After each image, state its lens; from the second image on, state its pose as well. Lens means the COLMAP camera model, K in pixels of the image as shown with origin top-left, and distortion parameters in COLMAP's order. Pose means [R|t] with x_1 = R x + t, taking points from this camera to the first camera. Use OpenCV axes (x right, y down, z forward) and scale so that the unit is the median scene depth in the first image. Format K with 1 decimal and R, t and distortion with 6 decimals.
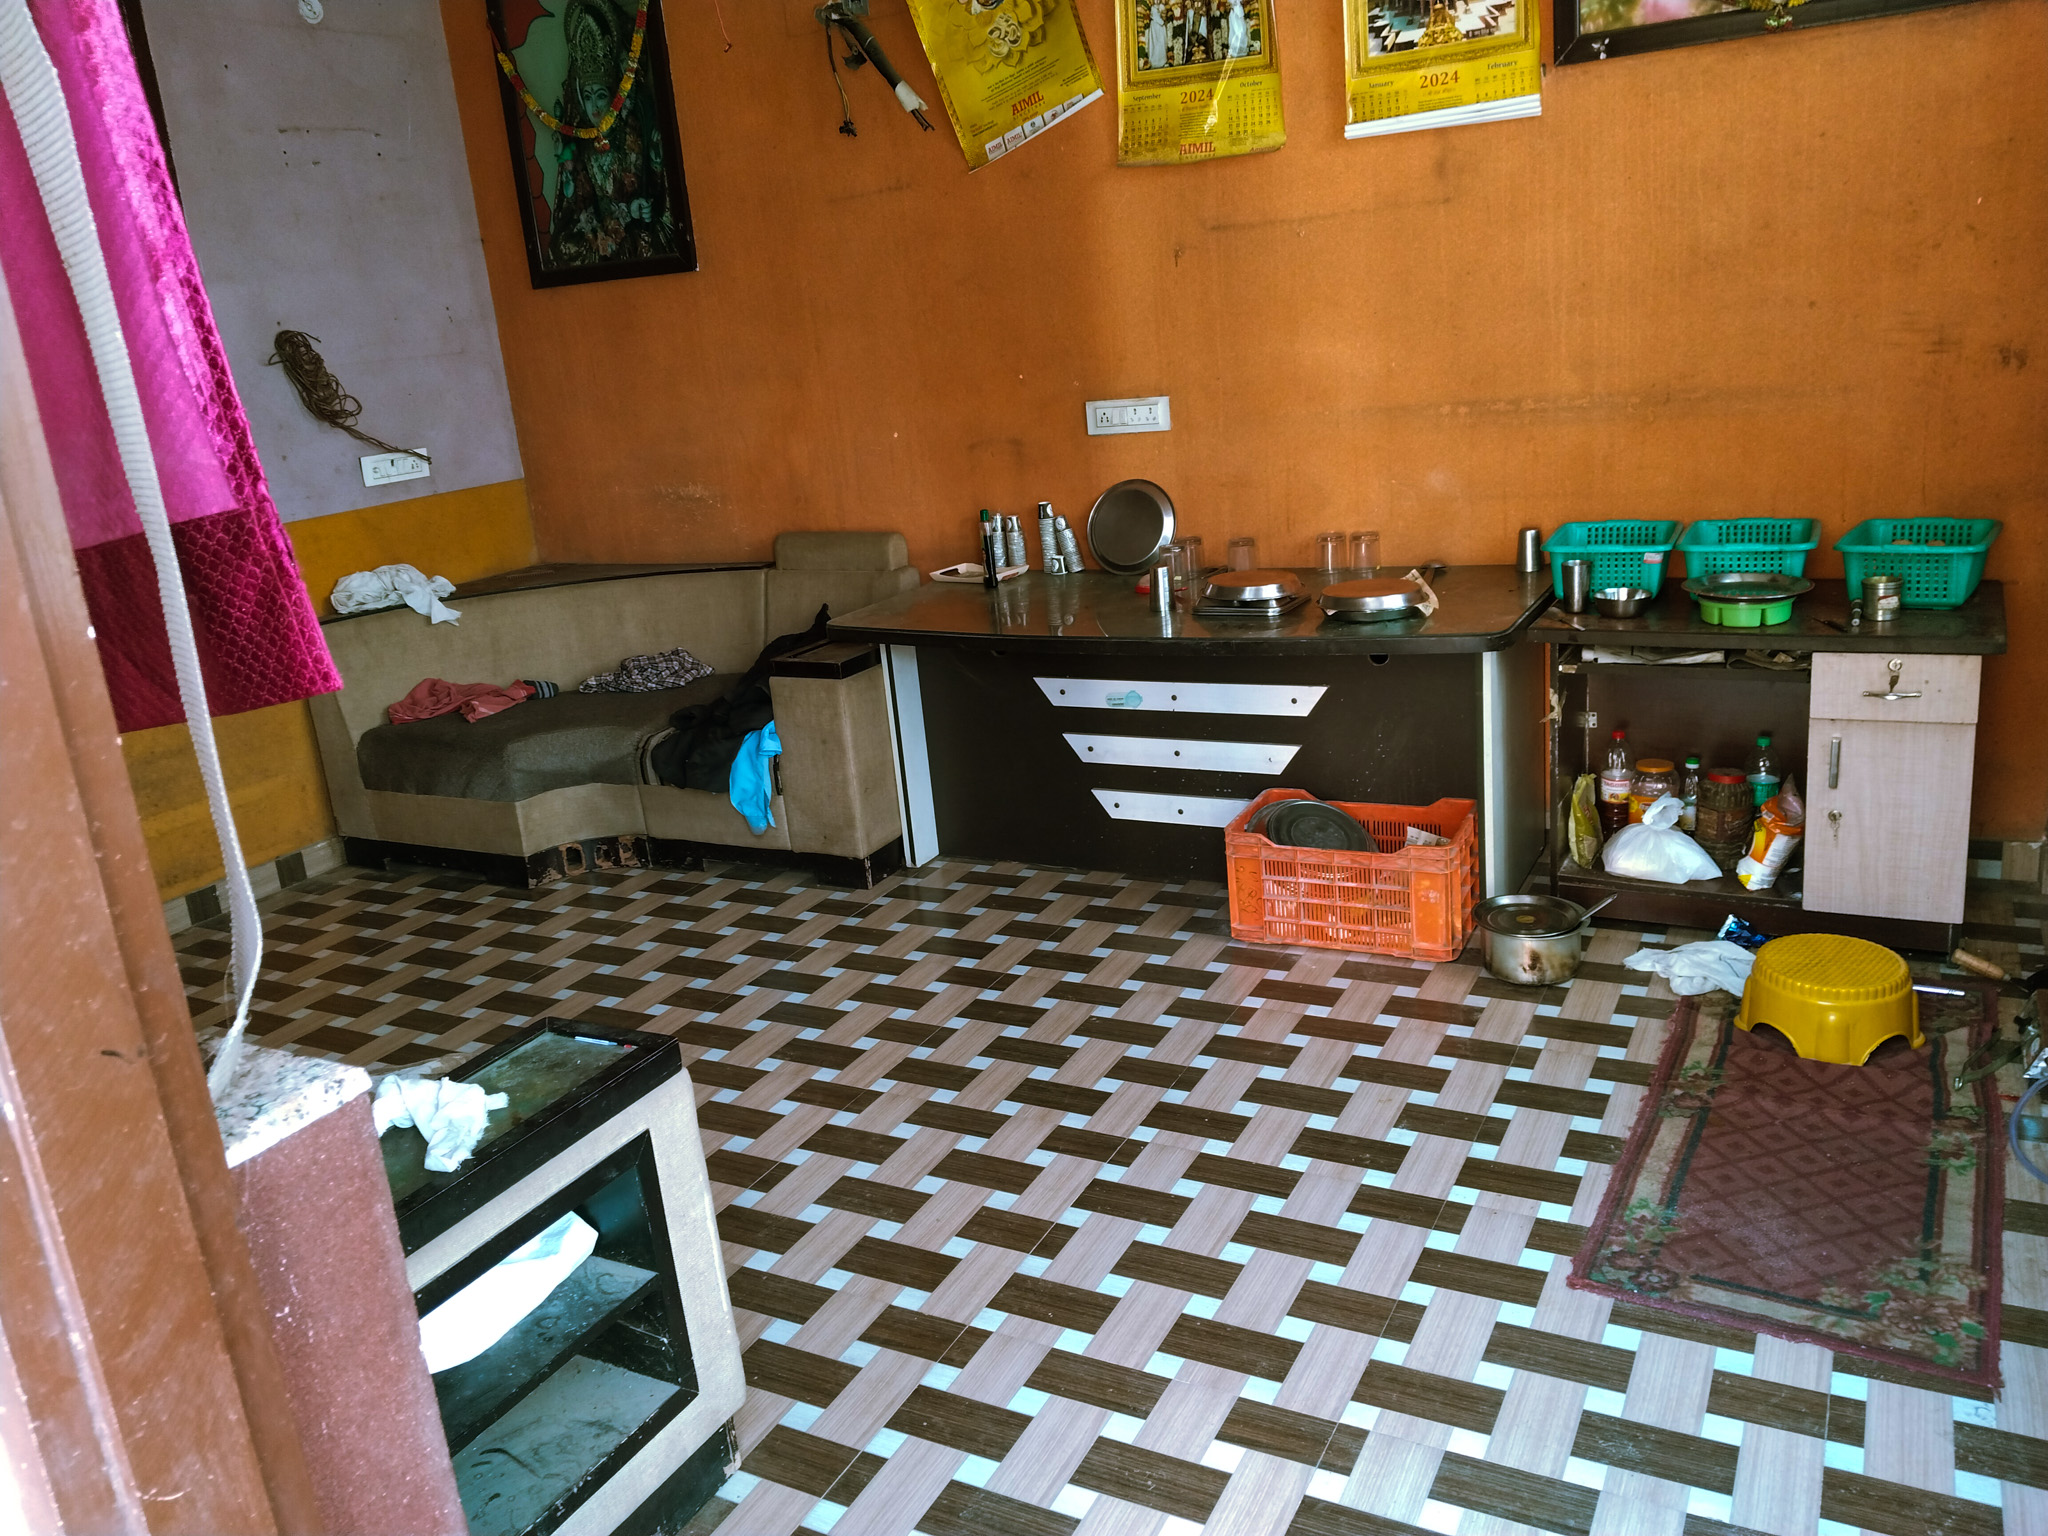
lens RADIAL K [[1589.4, 0, 1024.0], [0, 1589.4, 768.0], [0, 0, 1]] dist [0.026849, -0.045320]
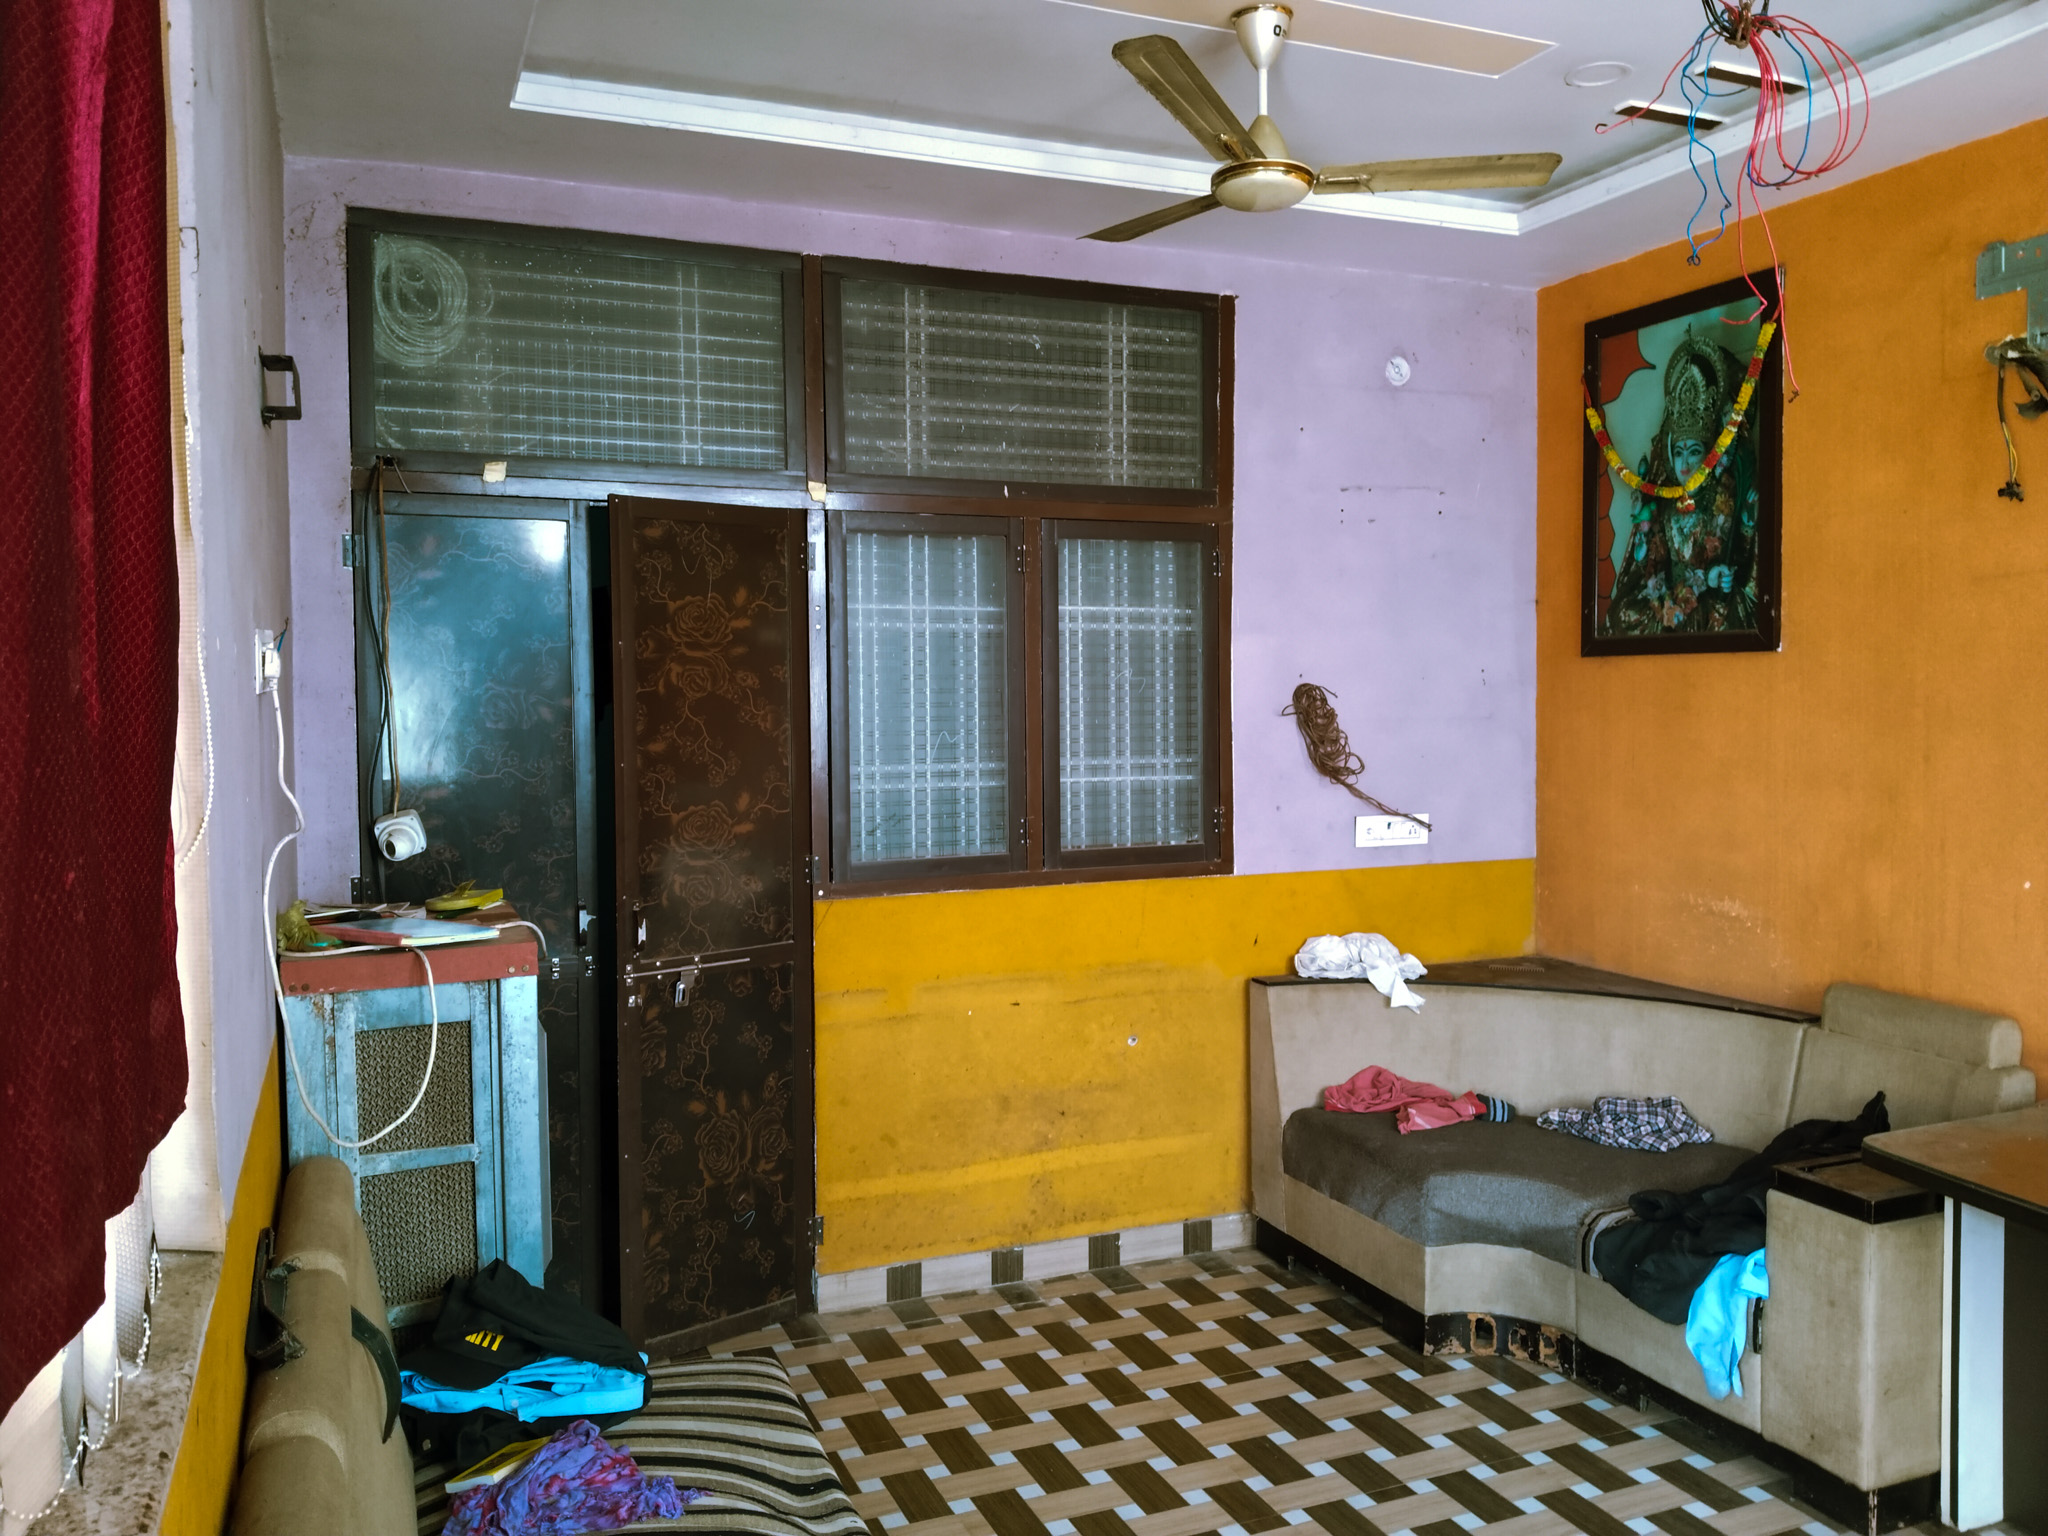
lens RADIAL K [[1594.6, 0, 1073.9], [0, 1594.6, 758.2], [0, 0, 1]] dist [0.075020, -0.084260]
pose [[0.796507, 0.113581, -0.593865, 0.005620], [-0.233350, 0.963847, -0.128634, -0.068707], [0.557785, 0.241036, 0.794215, 0.154355]]
